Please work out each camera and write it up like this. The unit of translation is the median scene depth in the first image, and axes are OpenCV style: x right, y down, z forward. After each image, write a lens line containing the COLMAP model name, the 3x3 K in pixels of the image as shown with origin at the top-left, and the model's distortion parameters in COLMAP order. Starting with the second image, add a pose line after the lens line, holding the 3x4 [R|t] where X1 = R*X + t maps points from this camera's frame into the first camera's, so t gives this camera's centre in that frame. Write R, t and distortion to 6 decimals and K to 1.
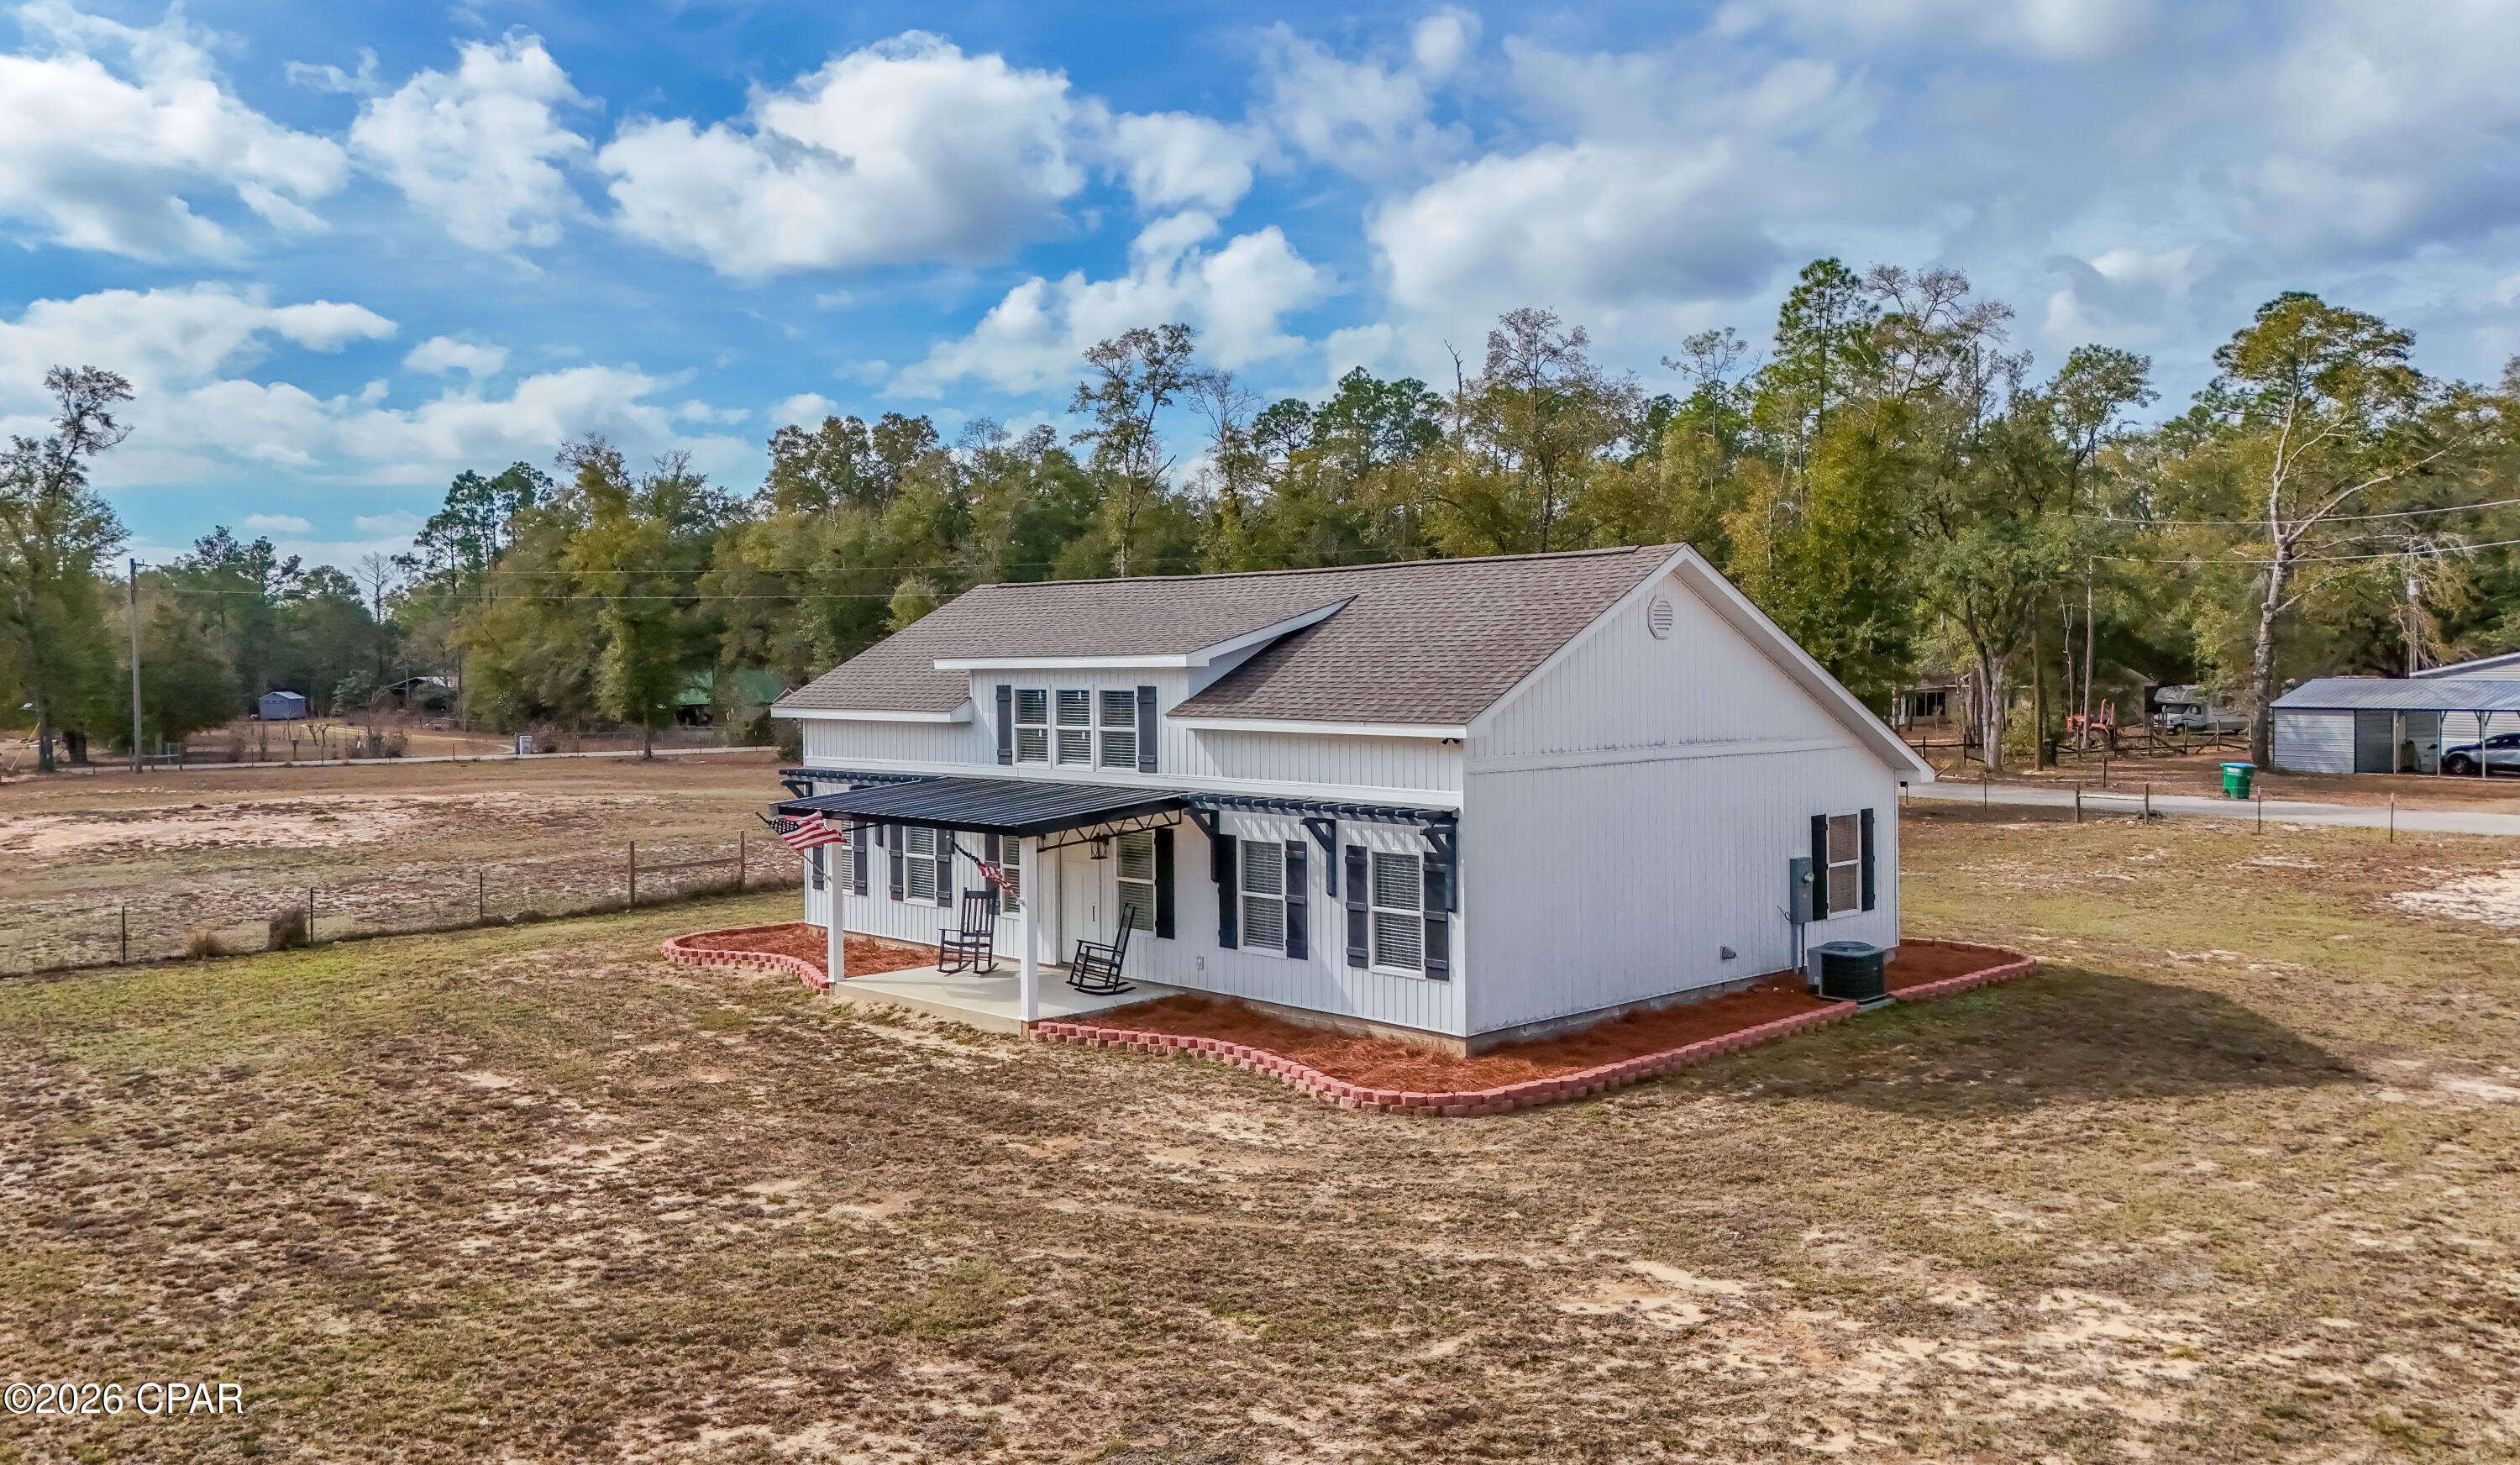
lens RADIAL K [[1947.0, 0, 1260.0], [0, 1947.0, 732.5], [0, 0, 1]] dist [0.010824, 0.002425]
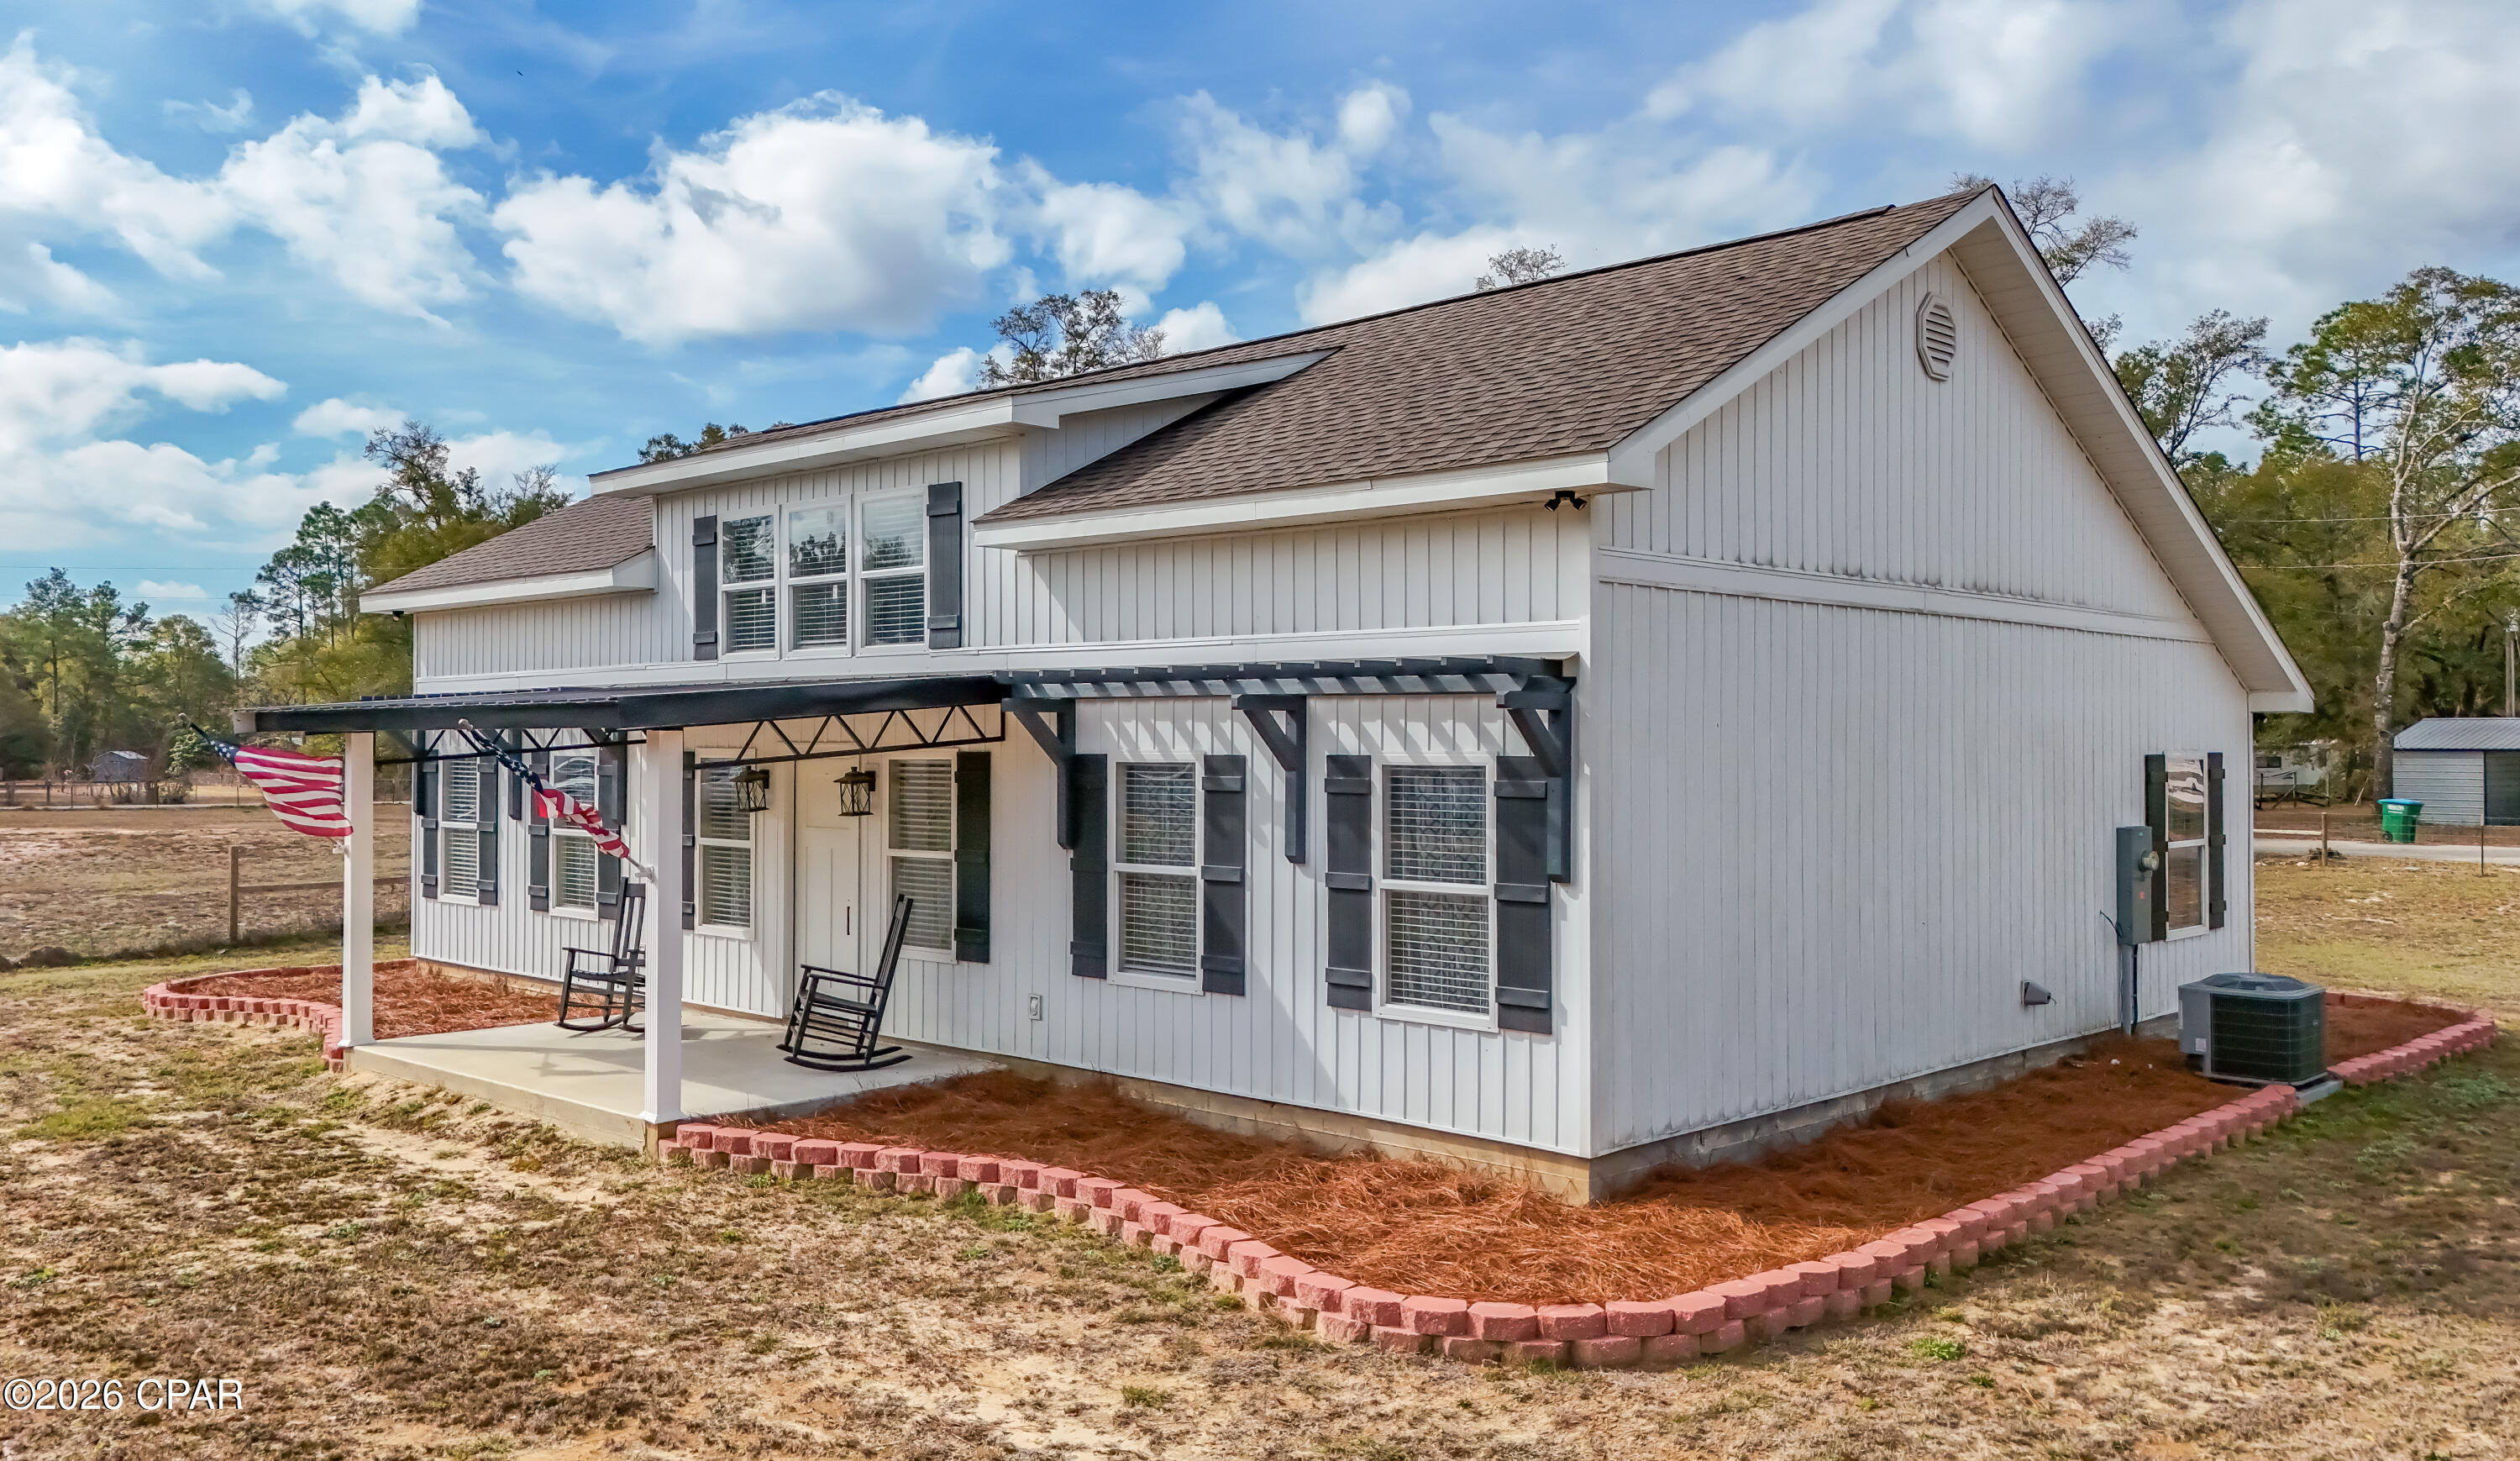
lens RADIAL K [[2060.5, 0, 1352.6], [0, 2060.5, 732.5], [0, 0, 1]] dist [0.014806, -0.004880]
pose [[0.997230, 0.014640, 0.072924, 0.012939], [-0.011920, 0.999222, -0.037591, 0.070065], [-0.073417, 0.036617, 0.996629, 0.481830]]
